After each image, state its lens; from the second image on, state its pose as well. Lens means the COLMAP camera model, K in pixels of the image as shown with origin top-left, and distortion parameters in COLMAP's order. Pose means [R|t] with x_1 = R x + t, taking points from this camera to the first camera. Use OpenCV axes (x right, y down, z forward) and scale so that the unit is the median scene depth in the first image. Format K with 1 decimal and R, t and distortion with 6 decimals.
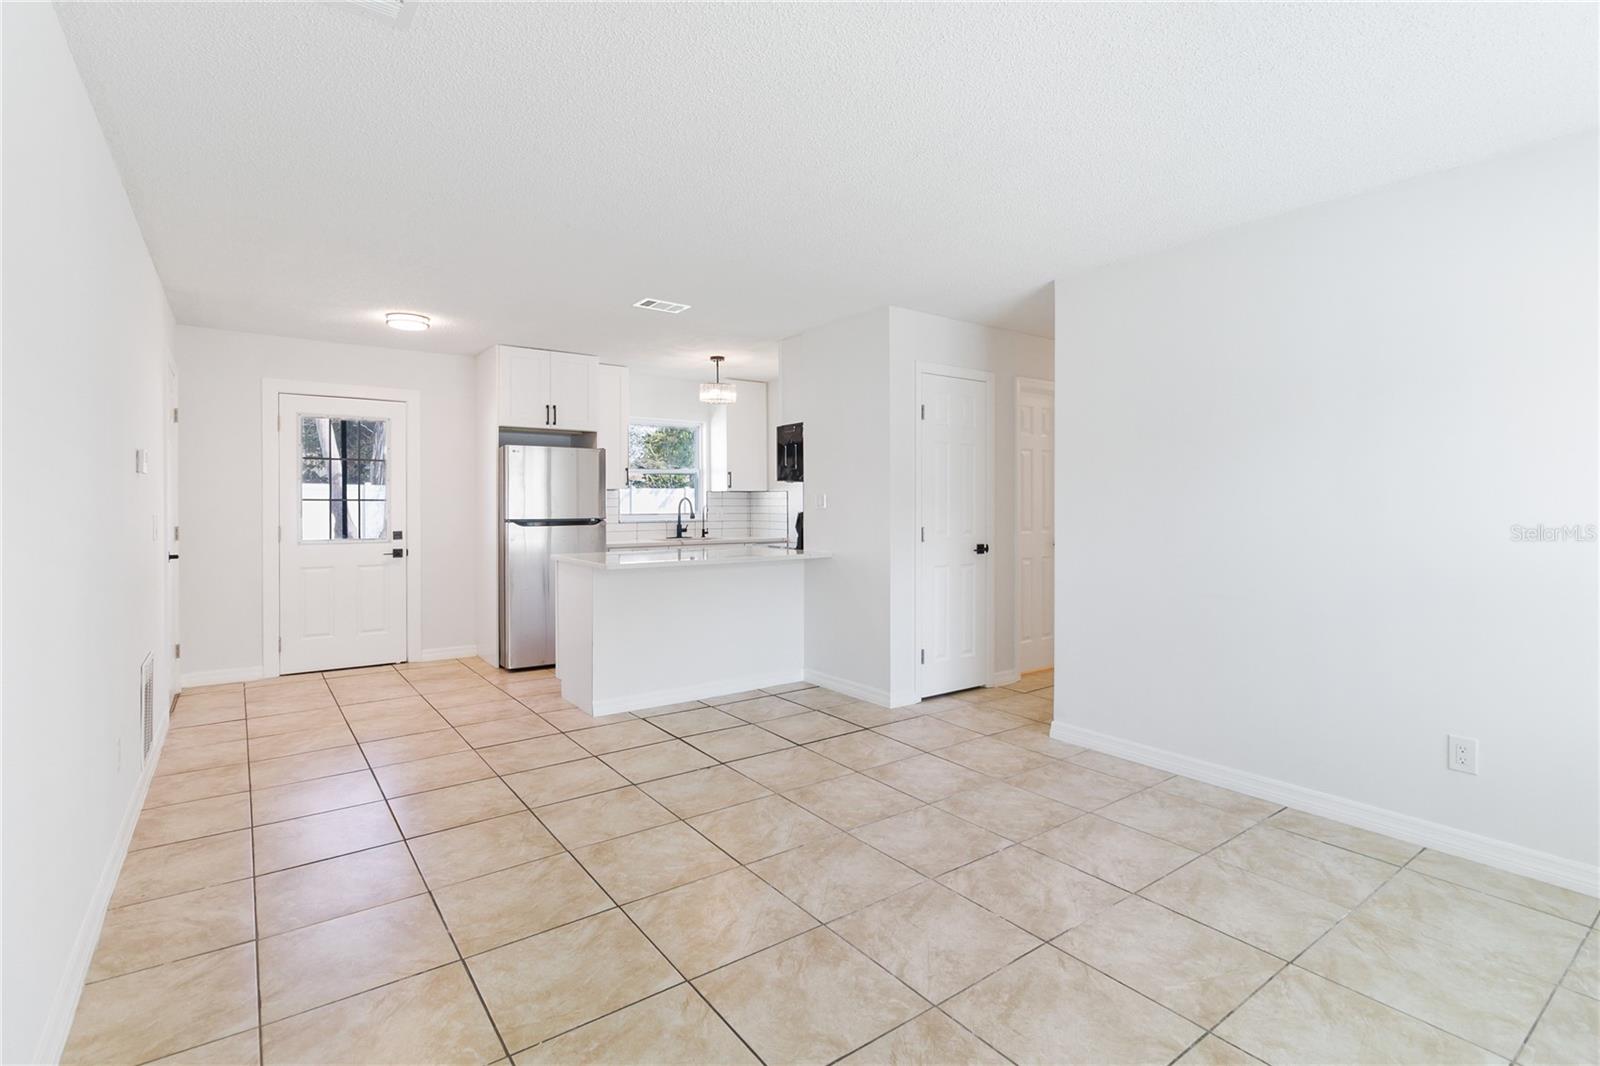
lens RADIAL K [[745.7, 0, 804.5], [0, 745.7, 532.0], [0, 0, 1]] dist [-0.003888, 0.001583]
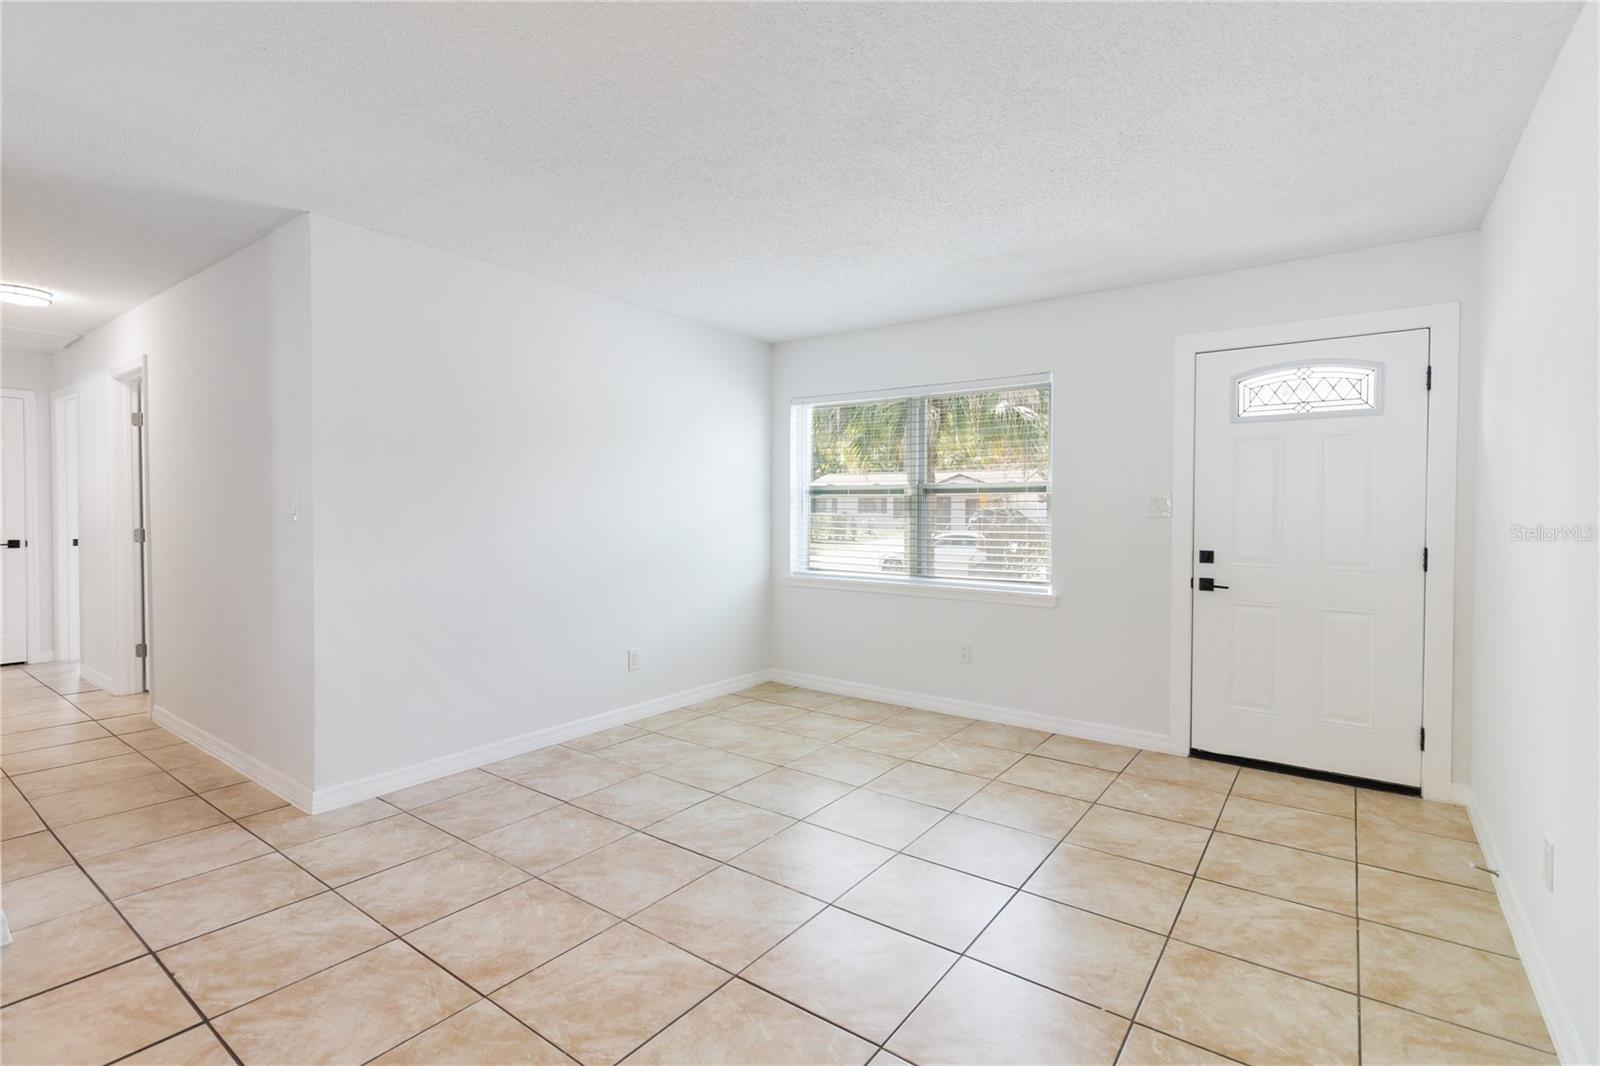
lens RADIAL K [[745.7, 0, 823.0], [0, 745.7, 521.5], [0, 0, 1]] dist [-0.003888, 0.001583]
pose [[-0.302855, -0.019899, 0.952829, -0.585797], [0.035378, 0.998858, 0.032105, -0.028890], [-0.952380, 0.043432, -0.301805, 0.792765]]
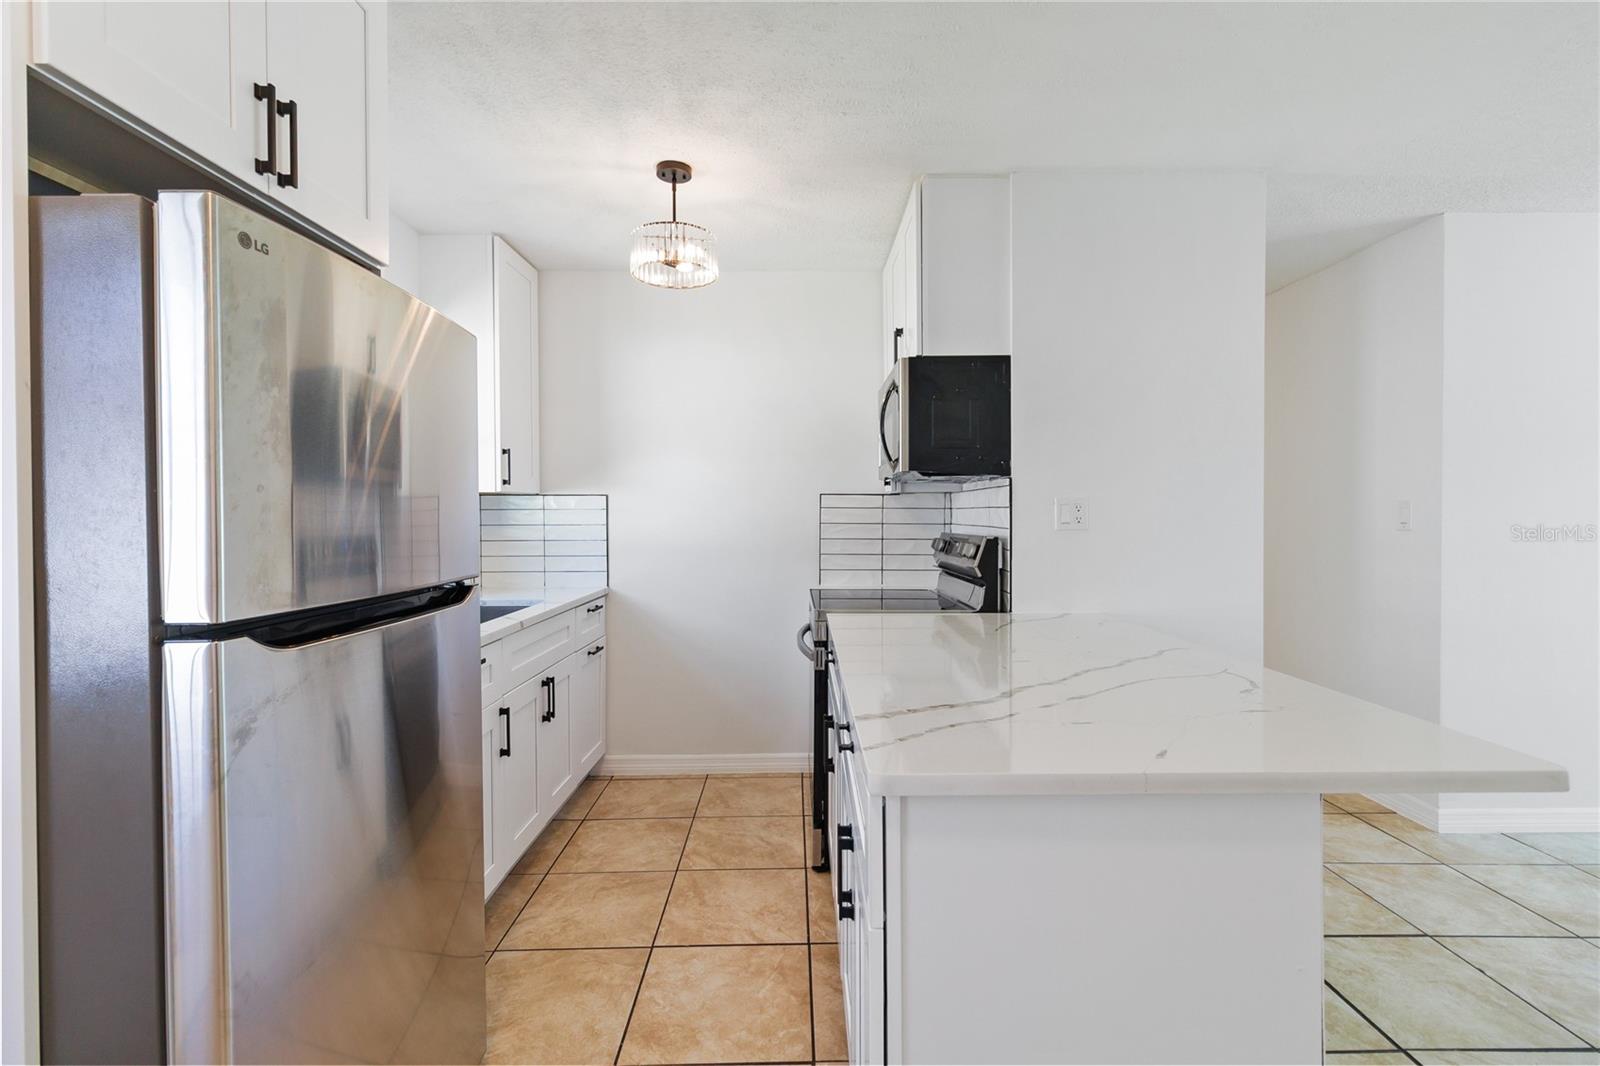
lens RADIAL K [[745.7, 0, 811.7], [0, 745.7, 514.0], [0, 0, 1]] dist [-0.003888, 0.001583]
pose [[0.574519, -0.002820, 0.818487, -0.673188], [0.037275, 0.999047, -0.022722, -0.047718], [-0.817642, 0.043564, 0.574076, 1.148857]]
